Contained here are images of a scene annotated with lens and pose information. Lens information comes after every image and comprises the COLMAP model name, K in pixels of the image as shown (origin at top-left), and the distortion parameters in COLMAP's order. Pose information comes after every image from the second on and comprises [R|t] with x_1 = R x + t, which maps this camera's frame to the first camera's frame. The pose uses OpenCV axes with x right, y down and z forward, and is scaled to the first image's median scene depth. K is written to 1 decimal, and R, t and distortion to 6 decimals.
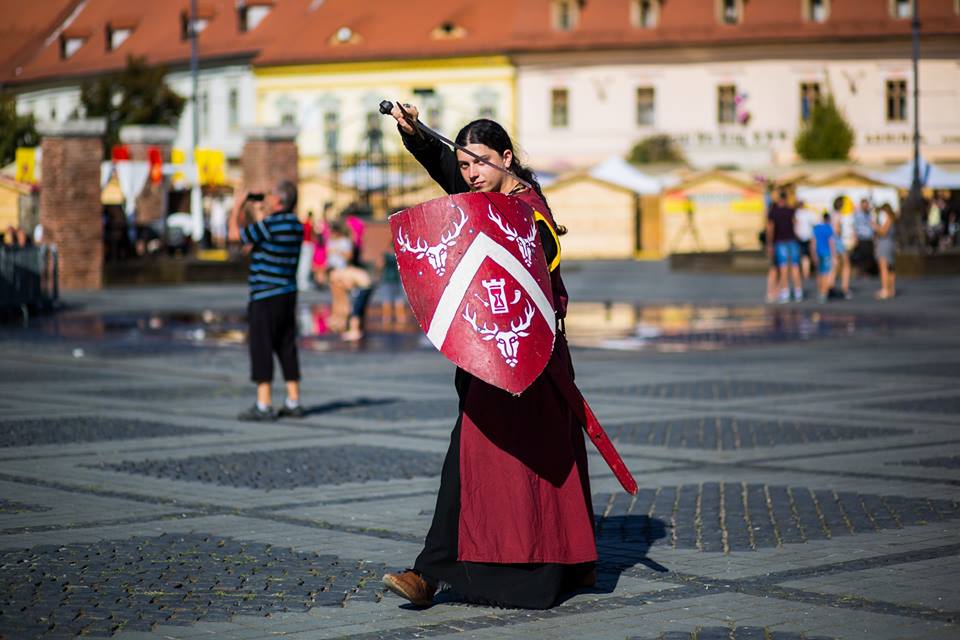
lens RADIAL K [[1971.0, 0, 480.0], [0, 1971.0, 320.0], [0, 0, 1]] dist [-0.225914, 0.136716]
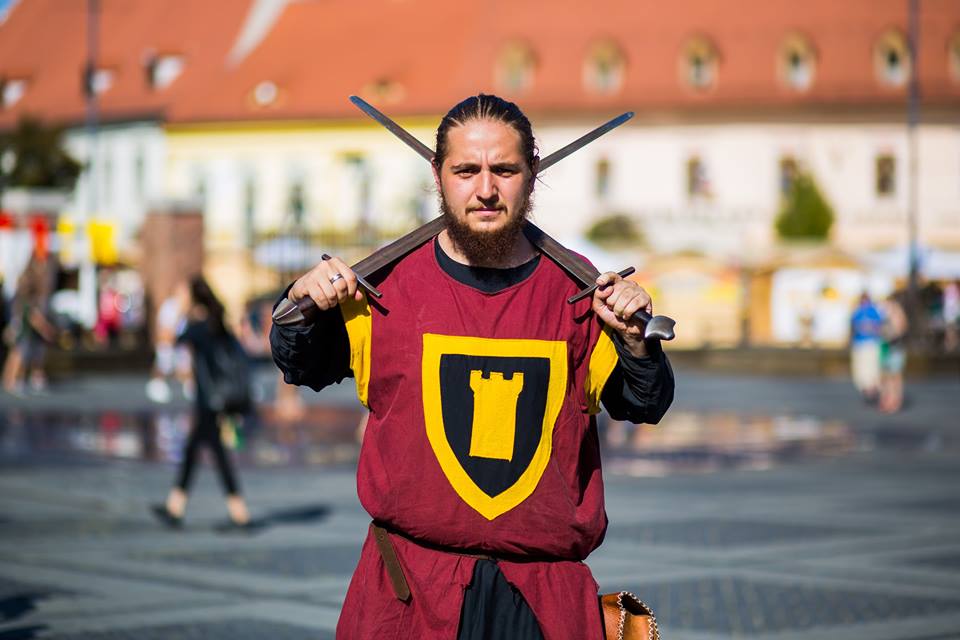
lens RADIAL K [[1971.0, 0, 480.0], [0, 1971.0, 320.0], [0, 0, 1]] dist [-0.225914, 0.136716]
pose [[0.999343, 0.012609, 0.033969, -0.001357], [-0.011330, 0.999228, -0.037608, -0.012734], [-0.034417, 0.037198, 0.998715, 0.134013]]
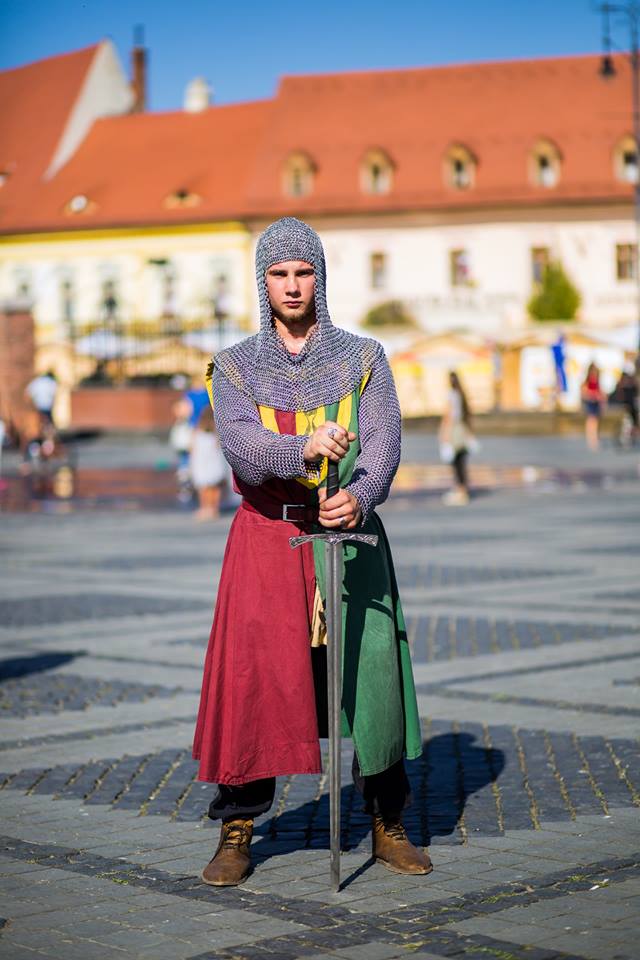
lens RADIAL K [[1971.0, 0, 320.0], [0, 1971.0, 480.0], [0, 0, 1]] dist [-0.225914, 0.136716]
pose [[0.998571, -0.015524, 0.051135, 0.001214], [0.015645, 0.999876, -0.001952, 0.000648], [-0.051098, 0.002749, 0.998690, -0.017325]]
